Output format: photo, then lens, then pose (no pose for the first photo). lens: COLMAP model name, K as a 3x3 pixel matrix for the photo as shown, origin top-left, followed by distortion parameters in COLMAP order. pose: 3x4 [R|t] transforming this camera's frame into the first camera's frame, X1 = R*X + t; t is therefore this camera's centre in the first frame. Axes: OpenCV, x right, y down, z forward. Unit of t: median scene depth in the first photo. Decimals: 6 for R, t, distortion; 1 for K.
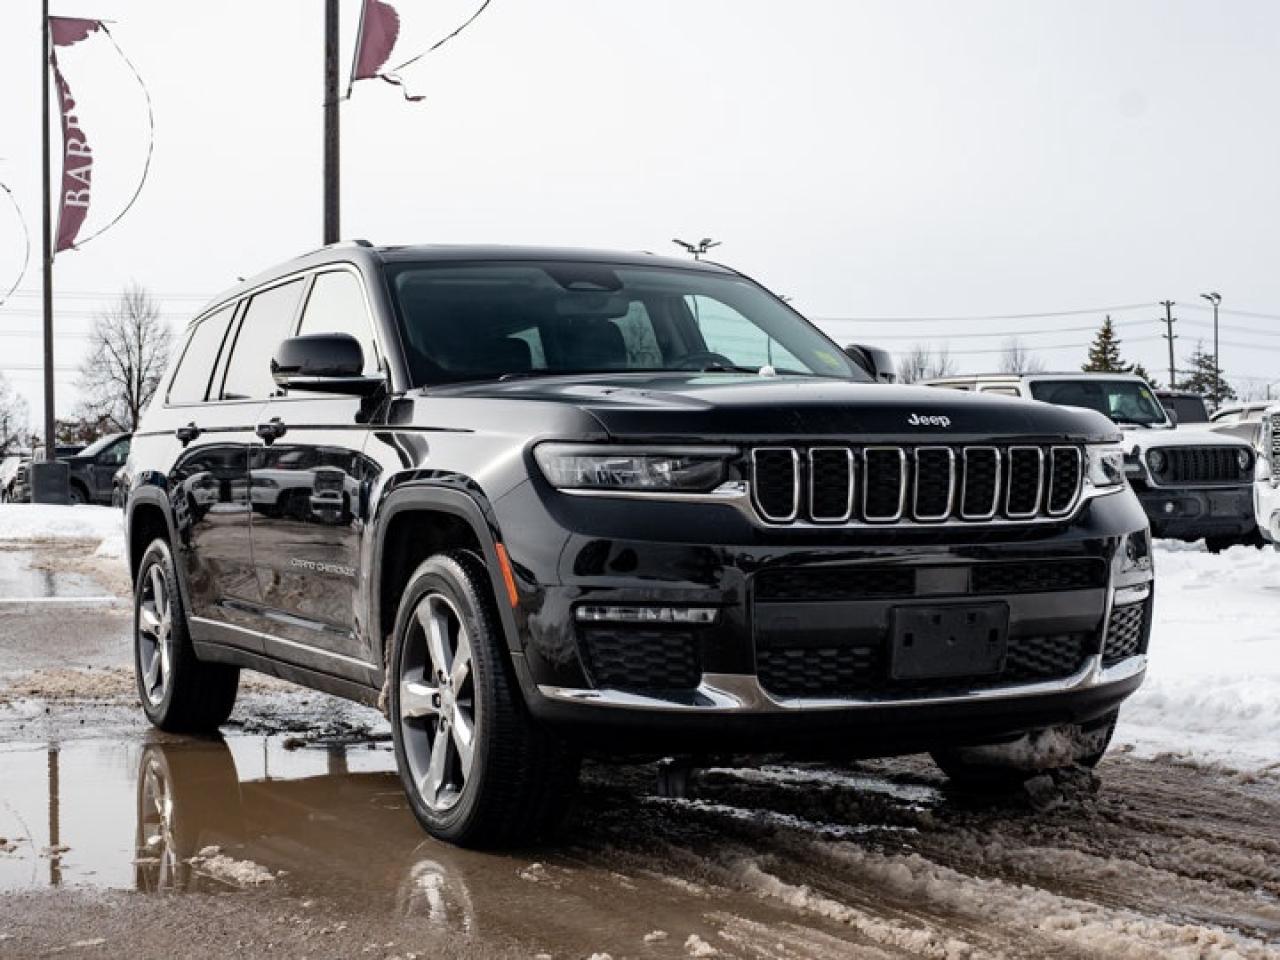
lens RADIAL K [[2068.9, 0, 634.5], [0, 2068.9, 478.6], [0, 0, 1]] dist [-0.142678, 0.000000]
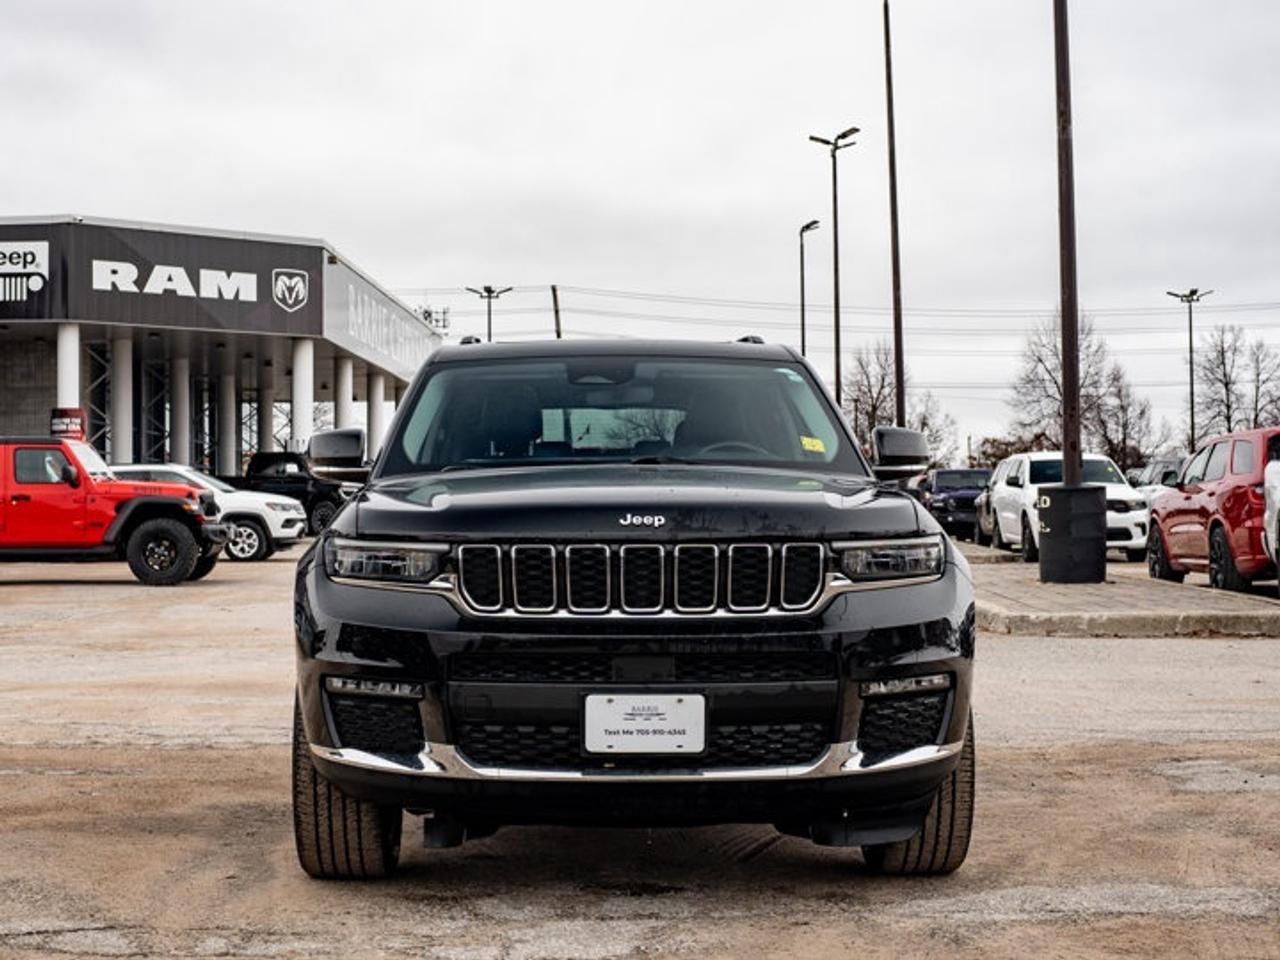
lens RADIAL K [[2068.9, 0, 634.2], [0, 2068.9, 475.1], [0, 0, 1]] dist [-0.142678, 0.000000]
pose [[0.904330, 0.001300, -0.426832, 0.582082], [-0.005875, 0.999939, -0.009401, -0.040092], [0.426793, 0.011009, 0.904282, 0.013259]]
